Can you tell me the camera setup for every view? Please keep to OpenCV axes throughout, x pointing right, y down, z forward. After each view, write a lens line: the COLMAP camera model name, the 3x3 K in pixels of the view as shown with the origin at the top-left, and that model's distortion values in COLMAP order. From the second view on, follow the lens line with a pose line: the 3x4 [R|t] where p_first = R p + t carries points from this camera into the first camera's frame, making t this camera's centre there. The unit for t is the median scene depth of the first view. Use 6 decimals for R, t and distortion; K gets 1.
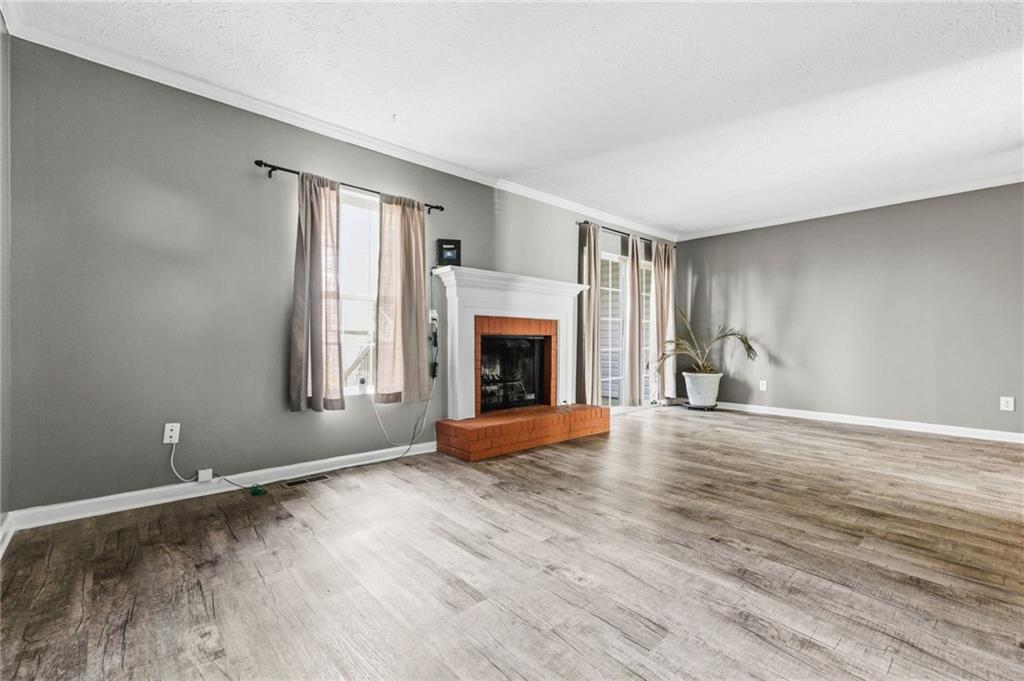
lens RADIAL K [[447.7, 0, 509.8], [0, 447.7, 338.5], [0, 0, 1]] dist [0.003259, 0.000097]
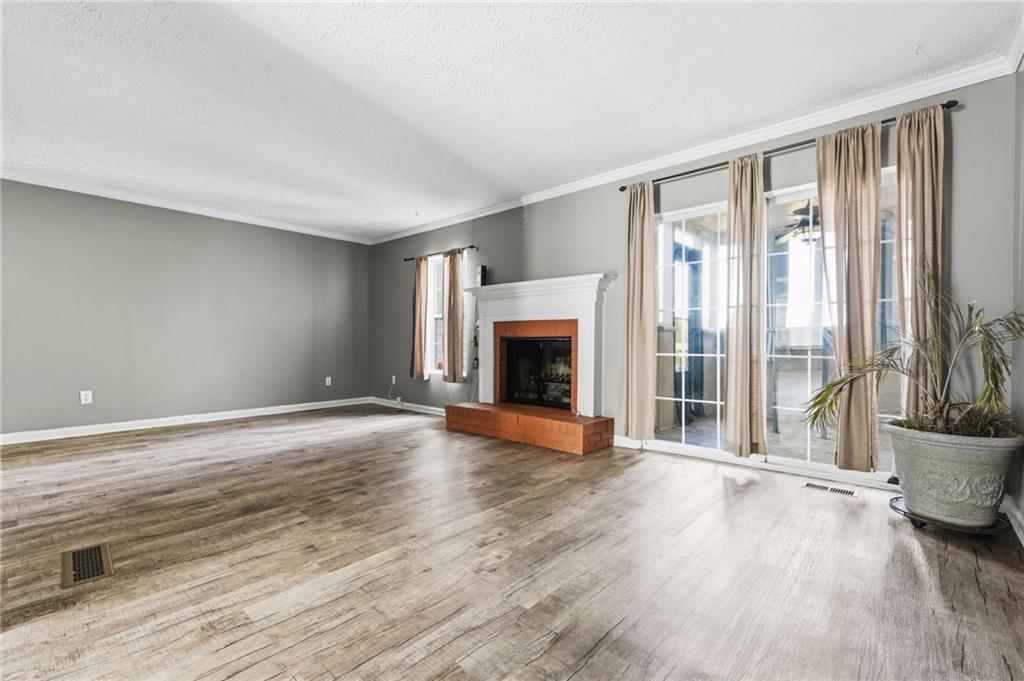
lens RADIAL K [[447.7, 0, 502.7], [0, 447.7, 337.3], [0, 0, 1]] dist [0.003259, 0.000097]
pose [[0.091776, -0.012223, -0.995705, 1.595519], [0.002247, 0.999925, -0.012068, 0.009771], [0.995777, -0.001130, 0.091797, 1.249269]]
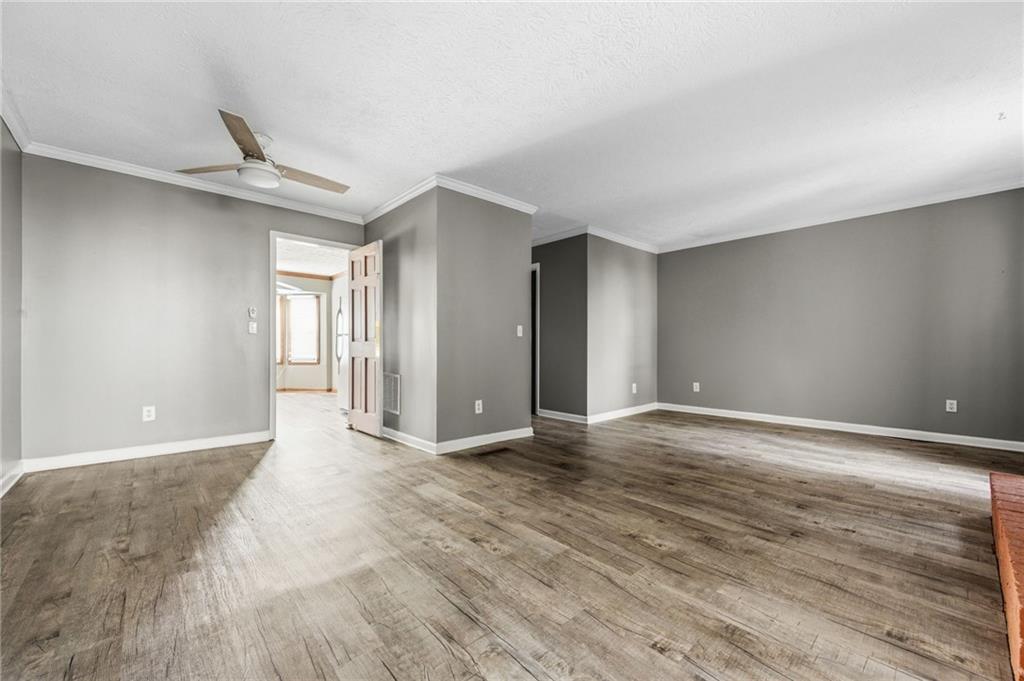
lens RADIAL K [[399.9, 0, 516.2], [0, 399.9, 345.3], [0, 0, 1]] dist [-0.008455, -0.000039]
pose [[-0.999949, -0.005091, -0.008715, 0.820817], [-0.004991, 0.999922, -0.011434, 0.012351], [0.008772, -0.011390, -0.999897, 1.950880]]
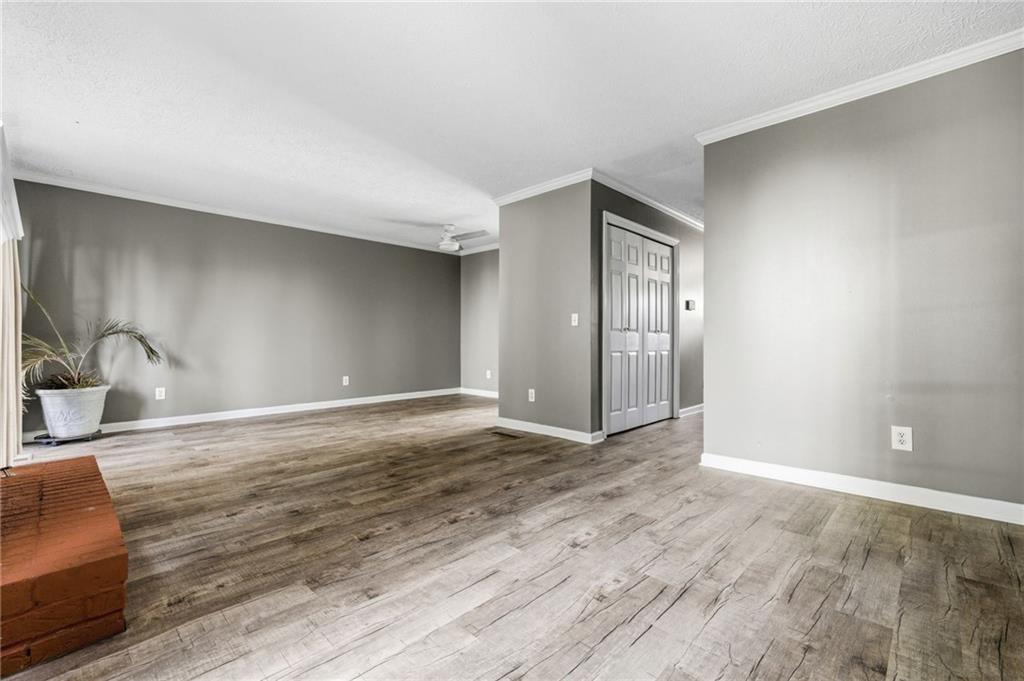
lens RADIAL K [[447.7, 0, 515.3], [0, 447.7, 345.6], [0, 0, 1]] dist [0.003259, 0.000097]
pose [[-0.083484, -0.017148, 0.996362, -0.639764], [-0.002298, 0.999853, 0.017015, -0.000621], [-0.996506, -0.000869, -0.083511, 0.799574]]
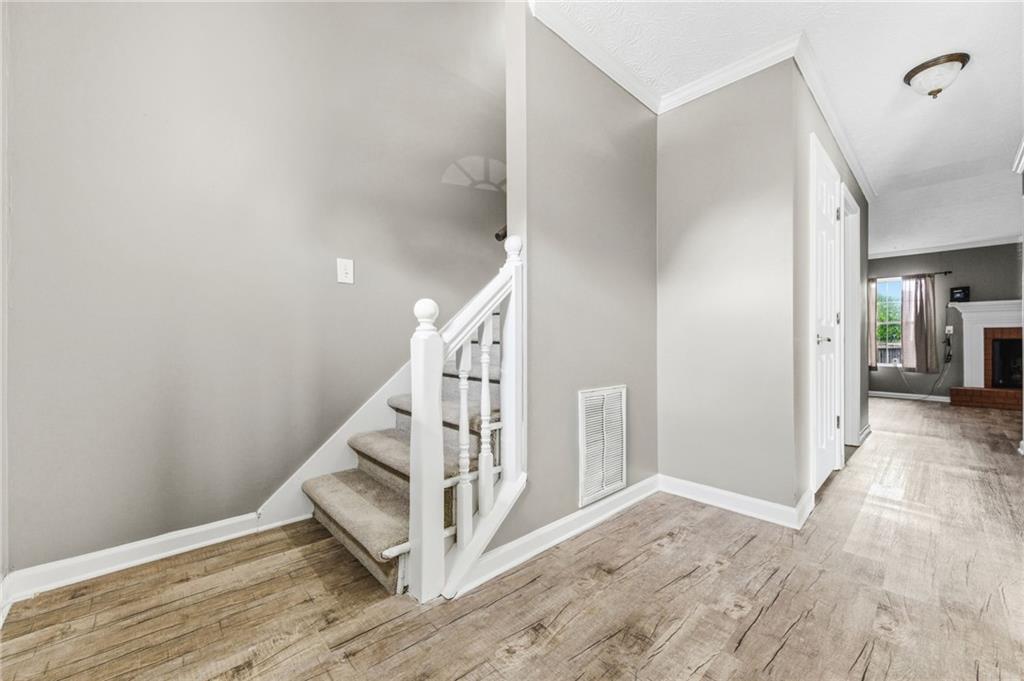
lens RADIAL K [[399.9, 0, 513.0], [0, 399.9, 345.8], [0, 0, 1]] dist [-0.008455, -0.000039]
pose [[0.024471, -0.004243, -0.999692, 1.895625], [0.003530, 0.999985, -0.004158, 0.022821], [0.999694, -0.003427, 0.024486, -1.137326]]
